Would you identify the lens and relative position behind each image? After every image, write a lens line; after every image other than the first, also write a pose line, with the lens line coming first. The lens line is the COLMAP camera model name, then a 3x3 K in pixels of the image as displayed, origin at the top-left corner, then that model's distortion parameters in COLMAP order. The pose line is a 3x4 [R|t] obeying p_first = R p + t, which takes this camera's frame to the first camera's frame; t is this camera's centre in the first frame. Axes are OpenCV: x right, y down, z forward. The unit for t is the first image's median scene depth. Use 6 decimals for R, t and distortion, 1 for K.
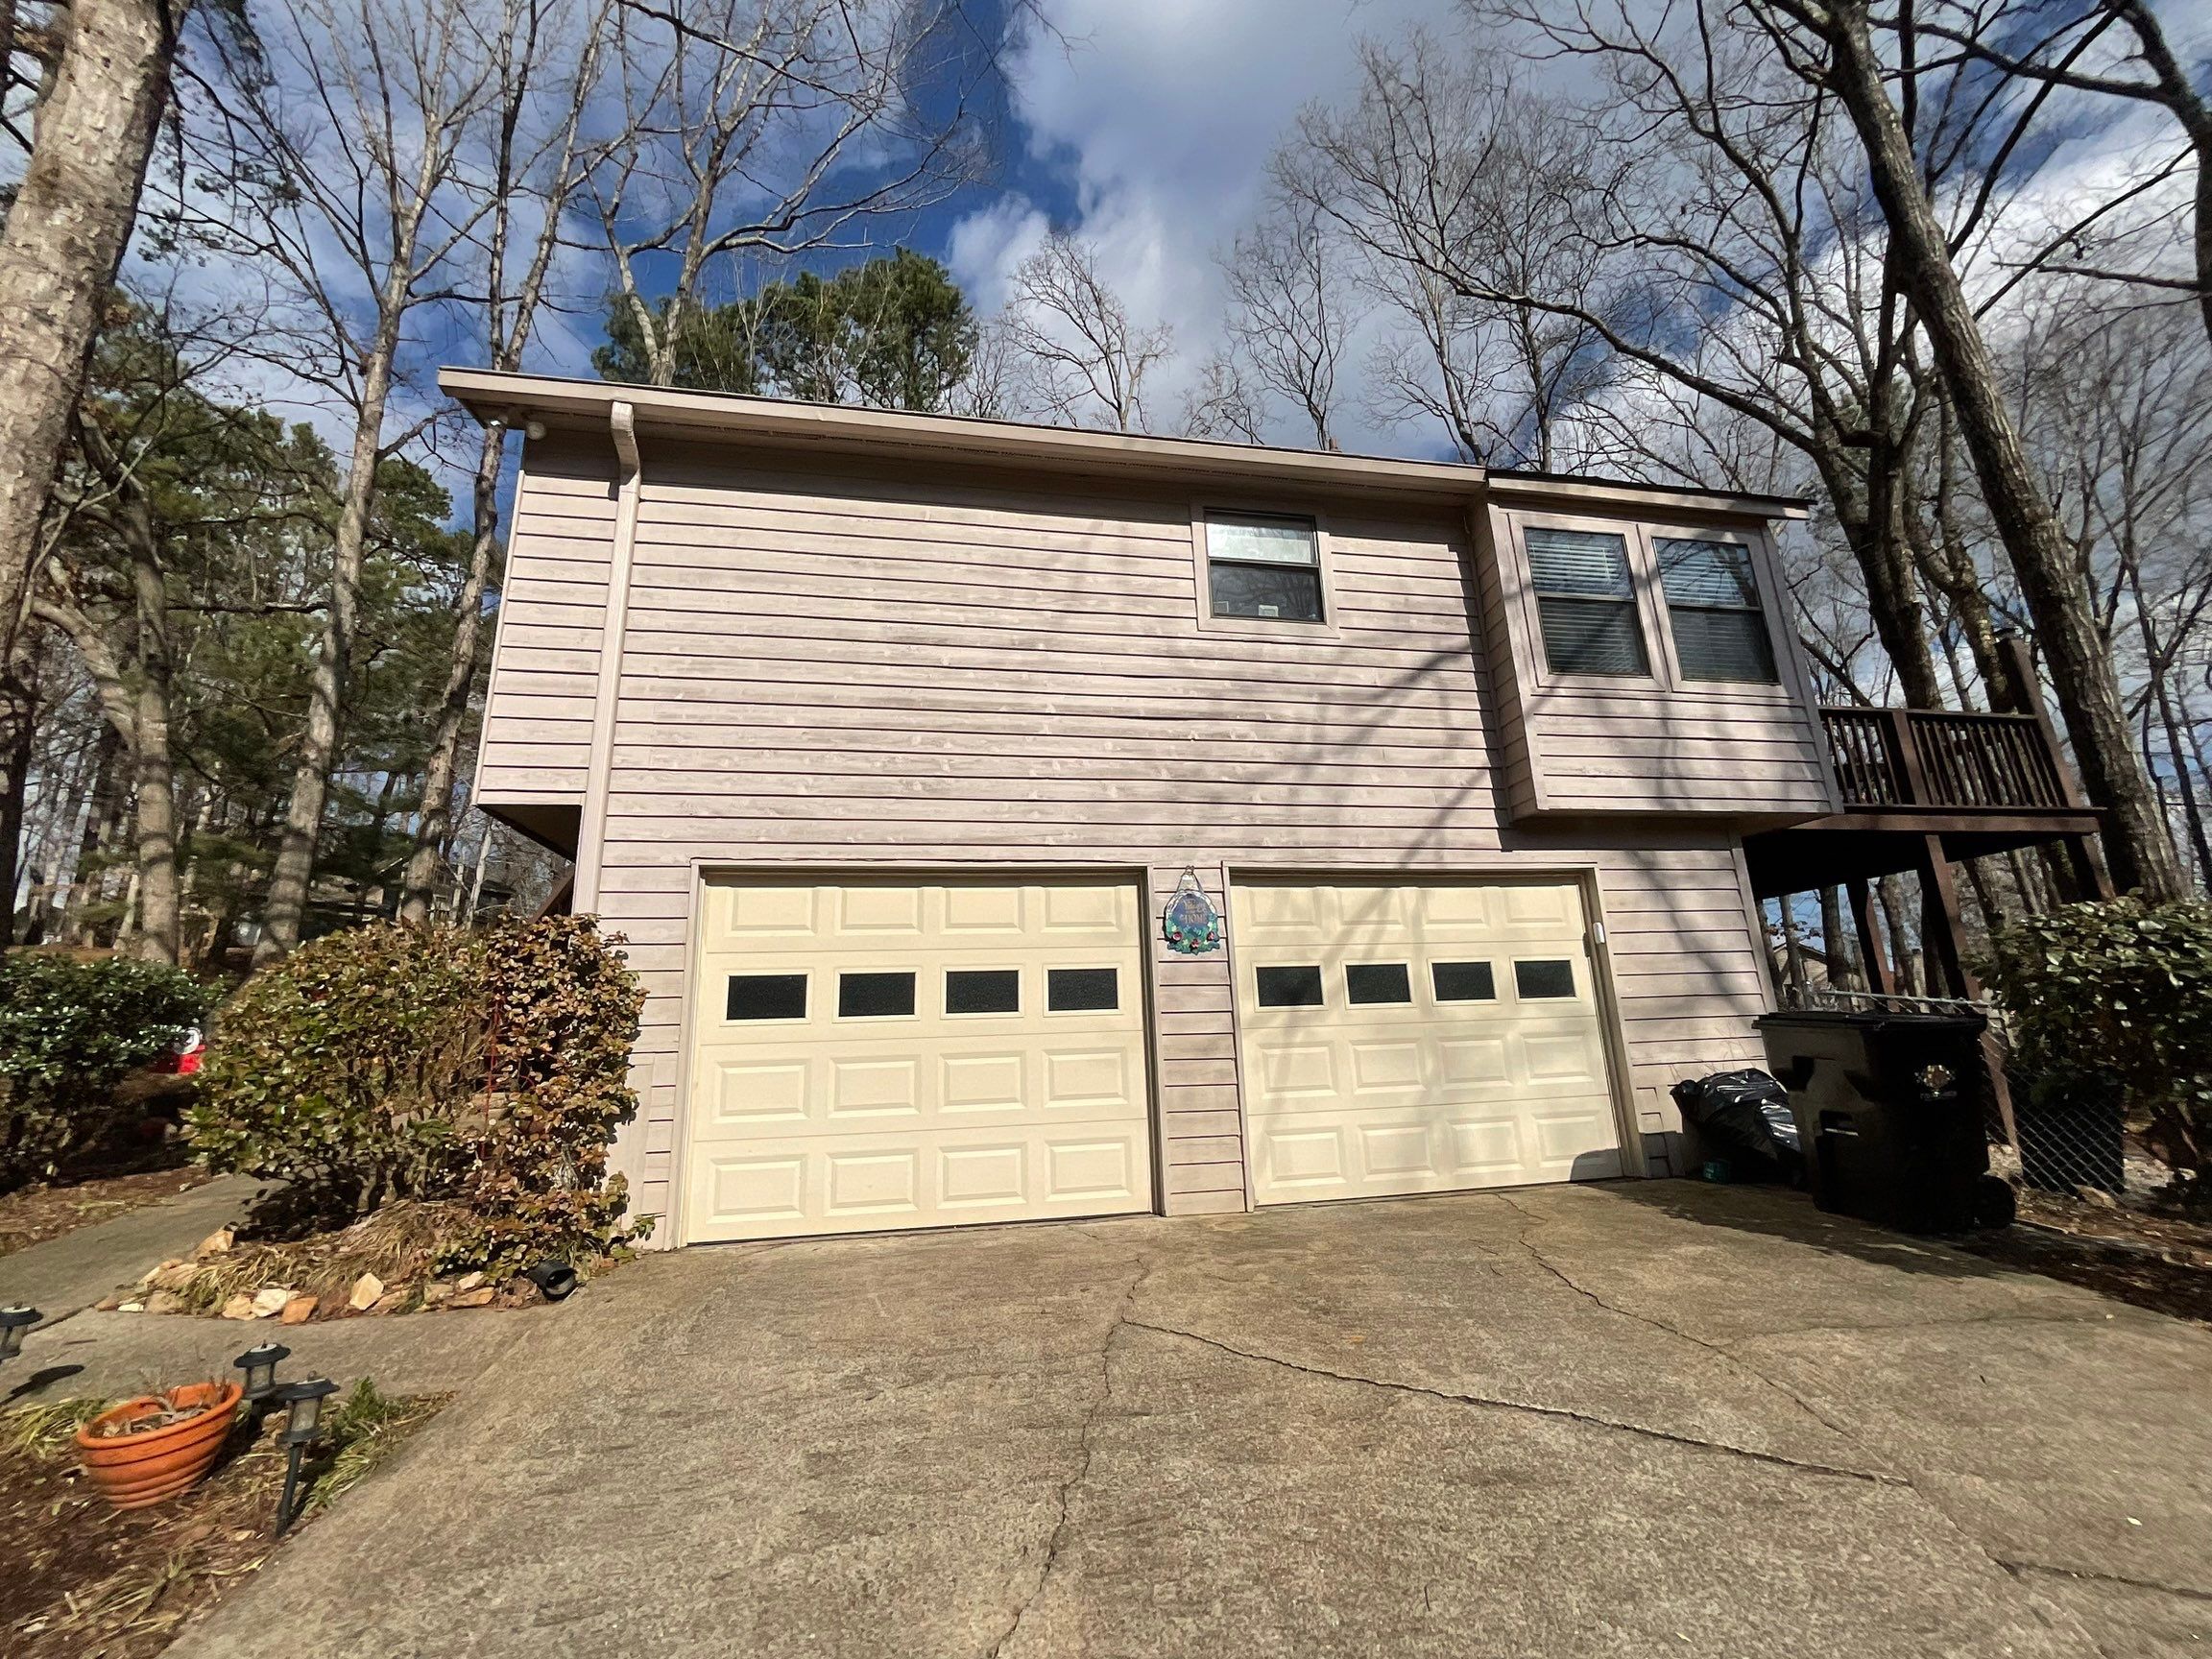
lens RADIAL K [[892.6, 0, 1101.6], [0, 892.6, 826.1], [0, 0, 1]] dist [-0.000990, -0.000769]
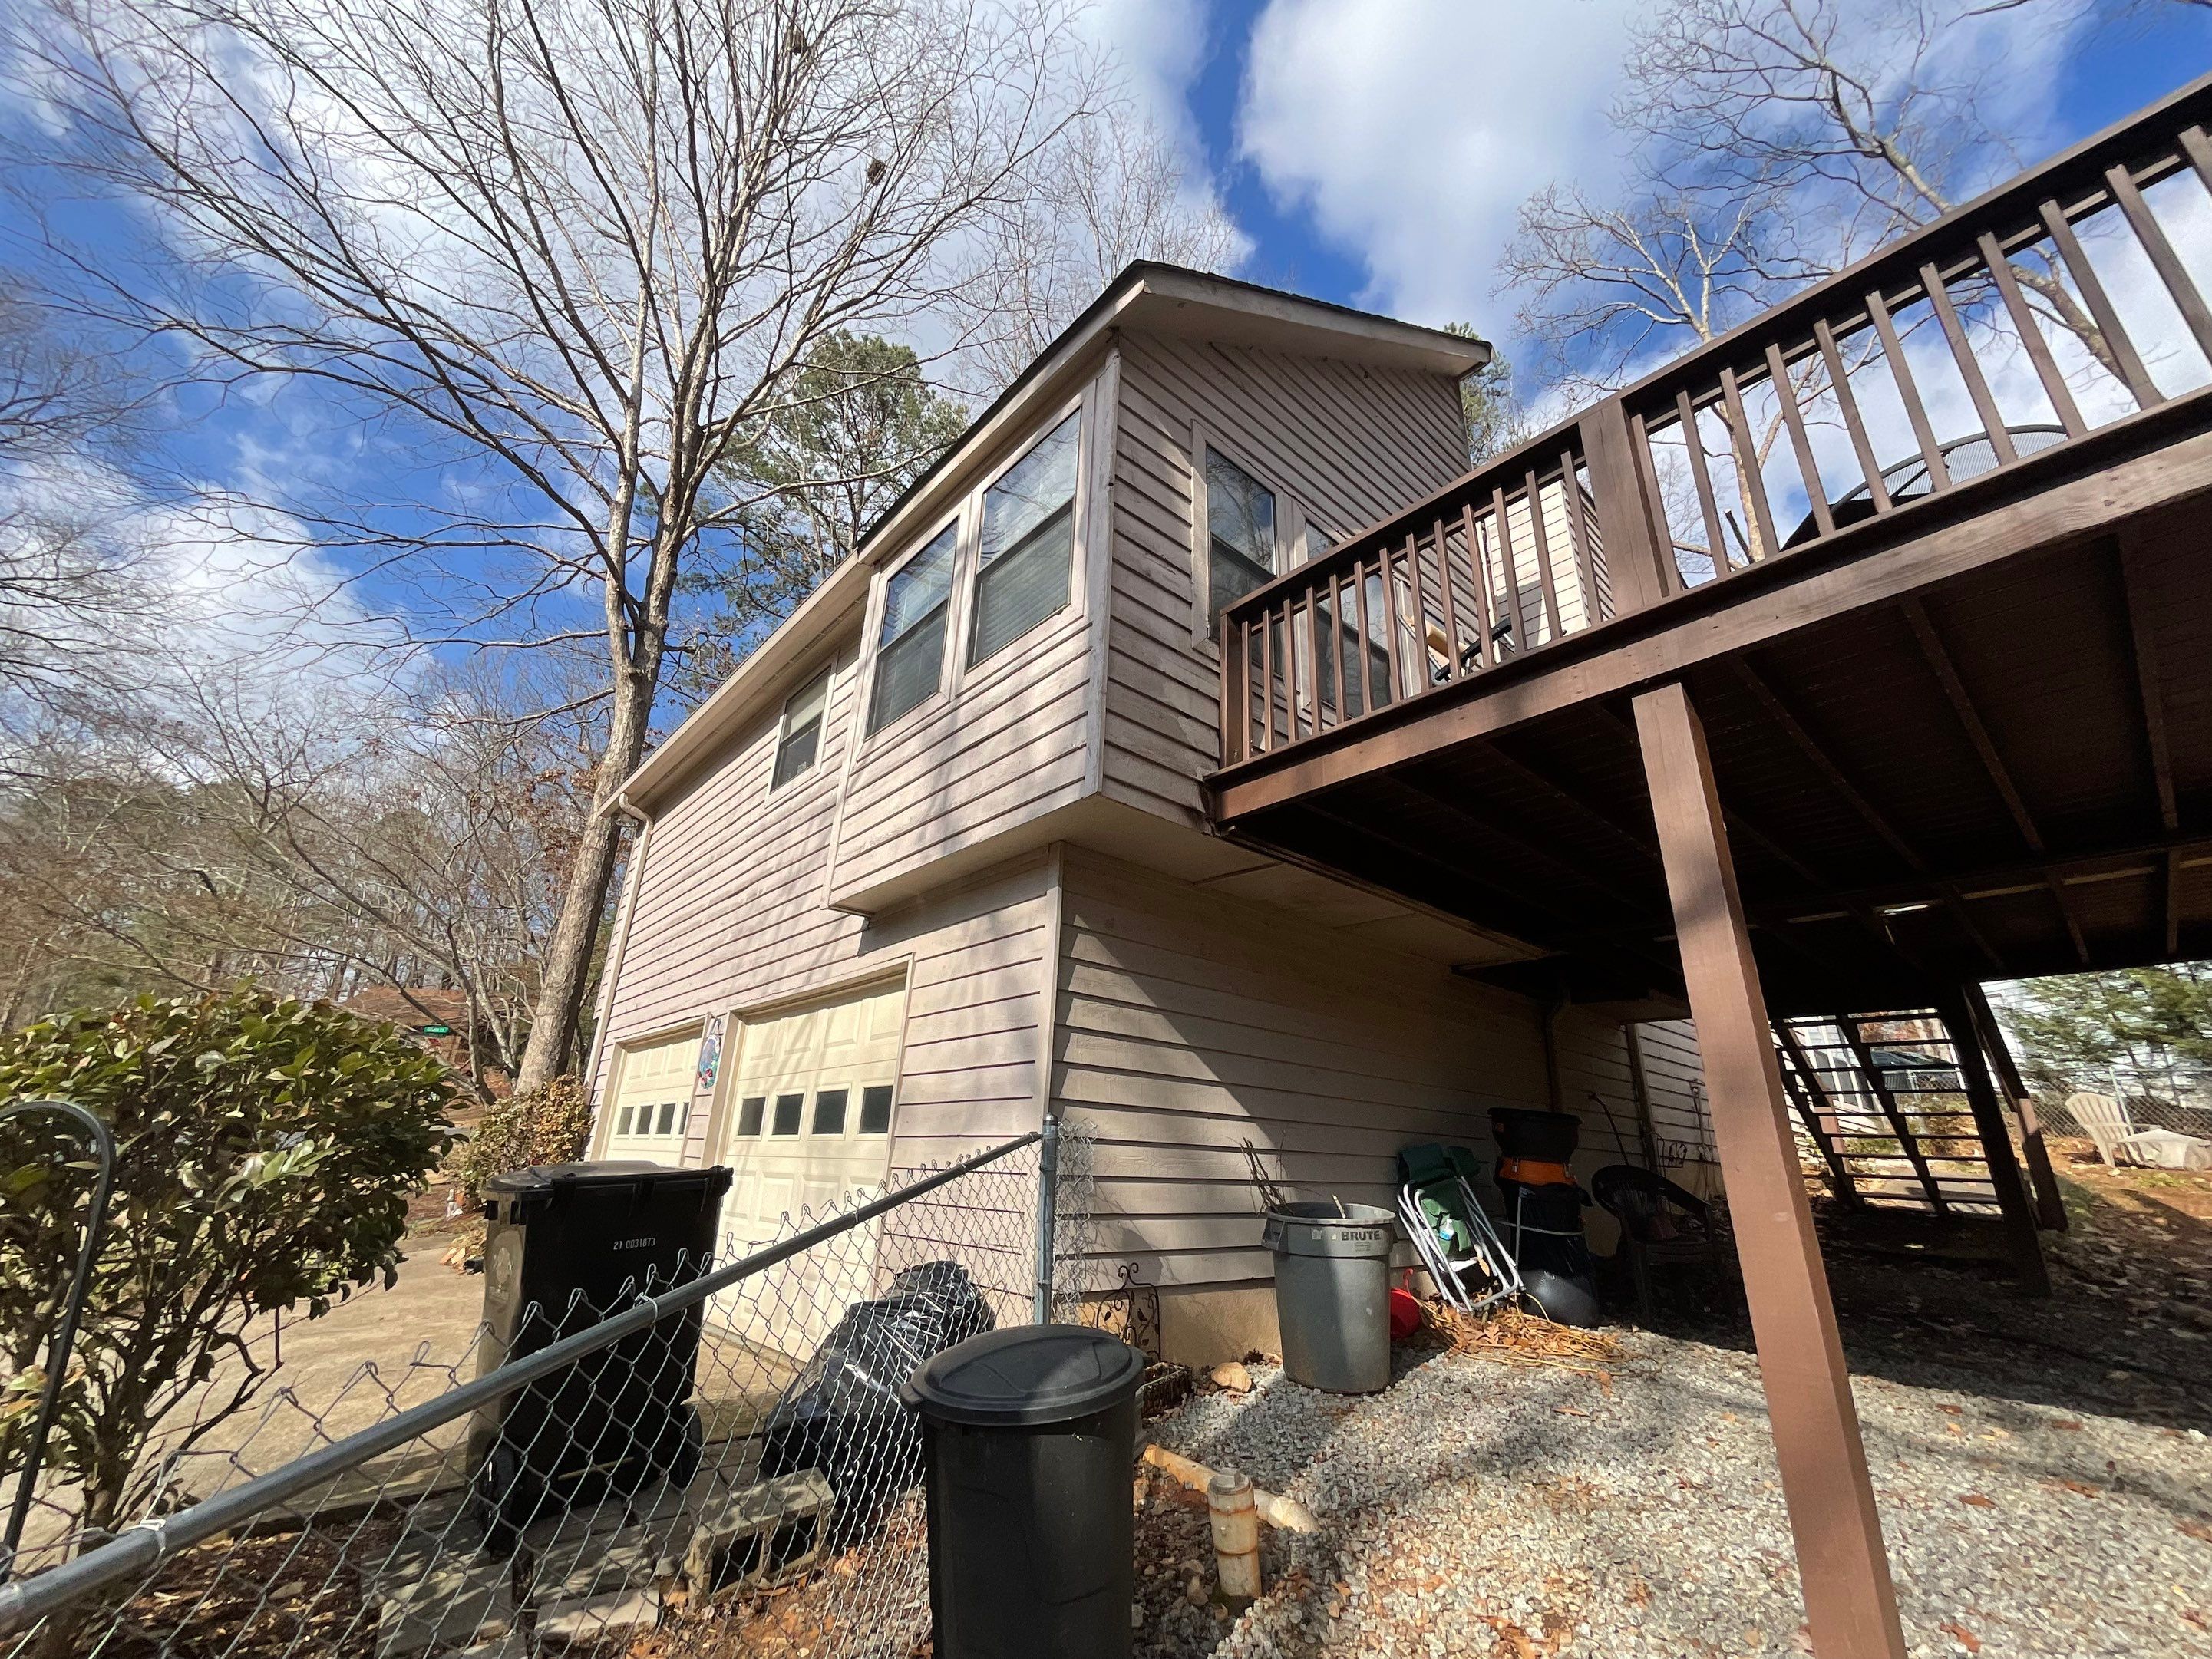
lens RADIAL K [[892.5, 0, 1101.6], [0, 892.5, 826.1], [0, 0, 1]] dist [-0.000990, -0.000769]
pose [[0.500789, -0.264198, -0.824263, 1.311864], [0.163797, 0.963998, -0.209470, 0.125589], [0.849930, -0.030112, 0.526035, 0.744888]]
